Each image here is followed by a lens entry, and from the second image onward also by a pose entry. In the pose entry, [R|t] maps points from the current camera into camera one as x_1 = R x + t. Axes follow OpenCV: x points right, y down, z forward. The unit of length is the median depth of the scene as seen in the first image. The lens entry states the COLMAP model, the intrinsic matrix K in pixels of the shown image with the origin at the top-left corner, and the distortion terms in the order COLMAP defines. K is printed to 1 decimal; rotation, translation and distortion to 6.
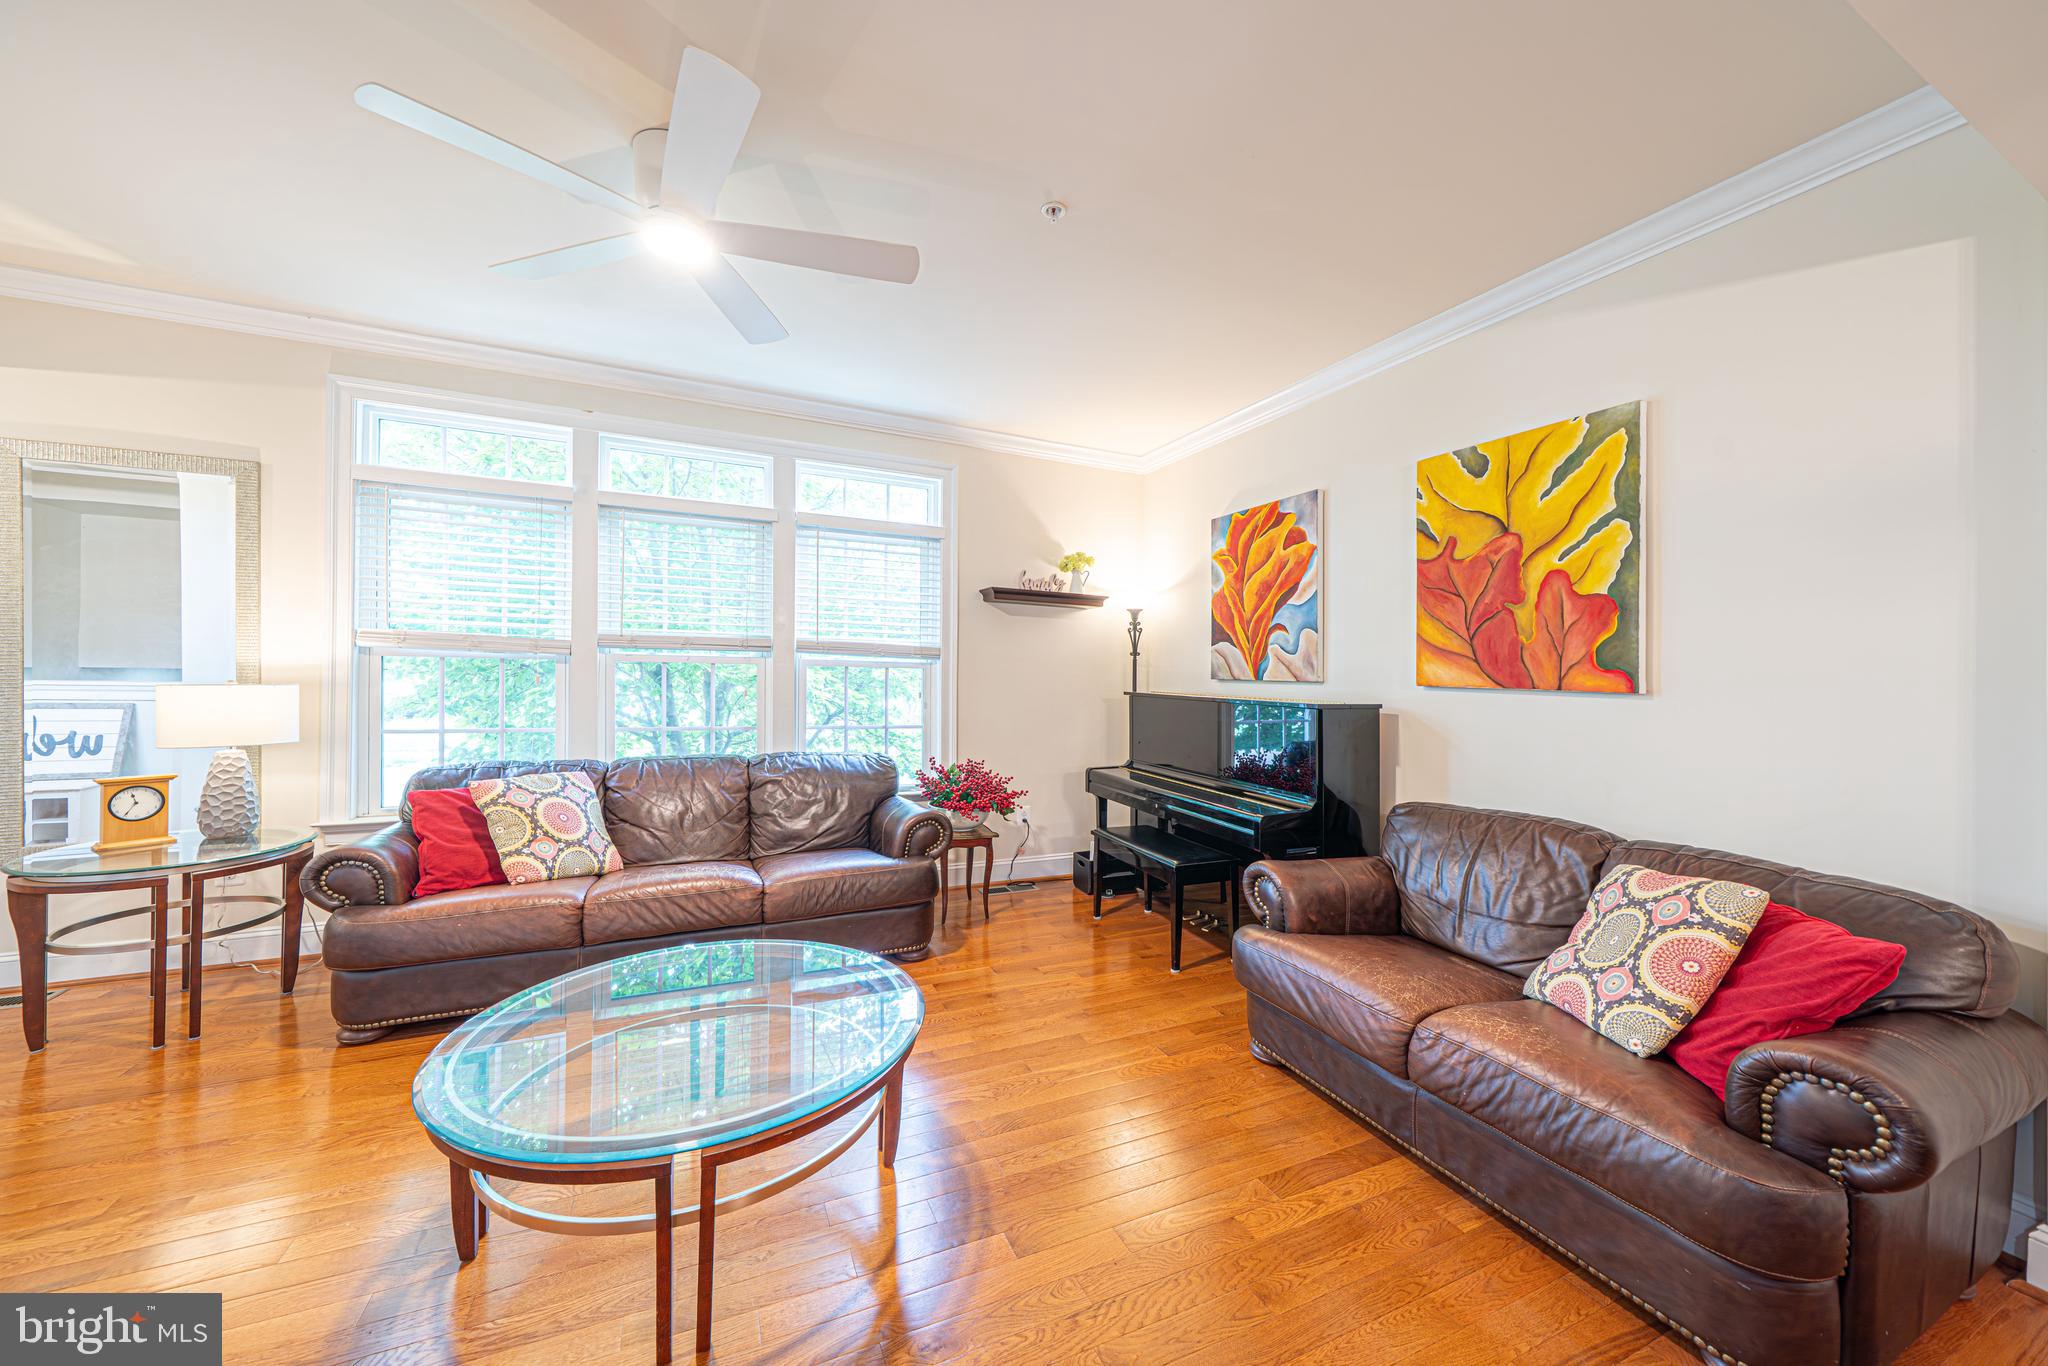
lens RADIAL K [[718.3, 0, 1058.4], [0, 718.3, 677.3], [0, 0, 1]] dist [-0.003062, 0.001242]
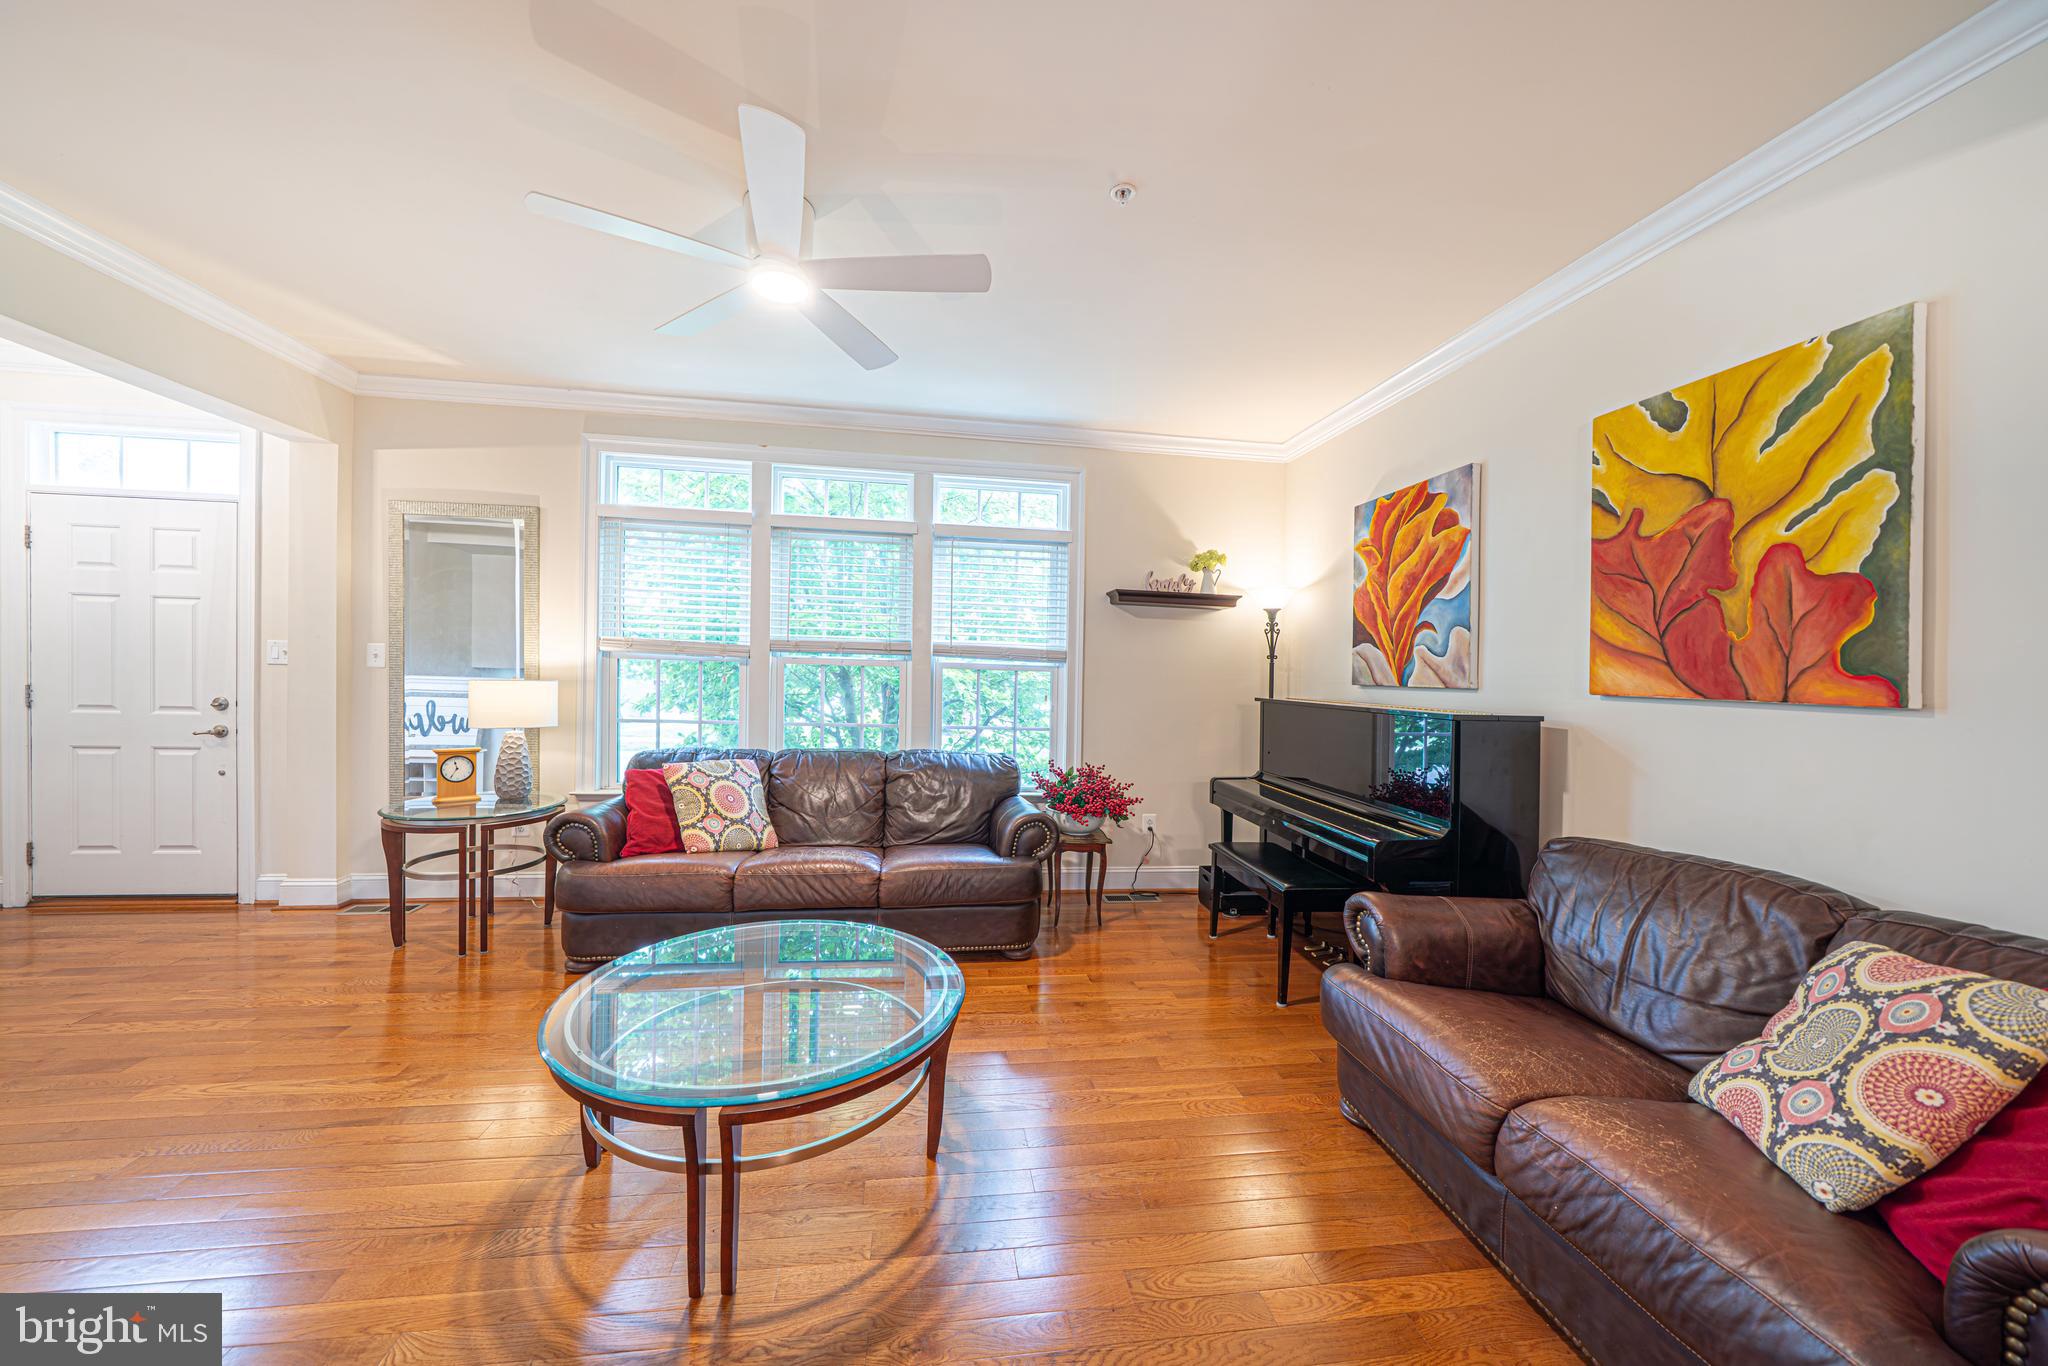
lens RADIAL K [[718.3, 0, 1031.8], [0, 718.3, 679.9], [0, 0, 1]] dist [-0.003062, 0.001242]
pose [[0.957594, 0.008774, -0.287988, 0.116578], [-0.009963, 0.999947, -0.002666, 0.003317], [0.287949, 0.005422, 0.957630, 0.036240]]
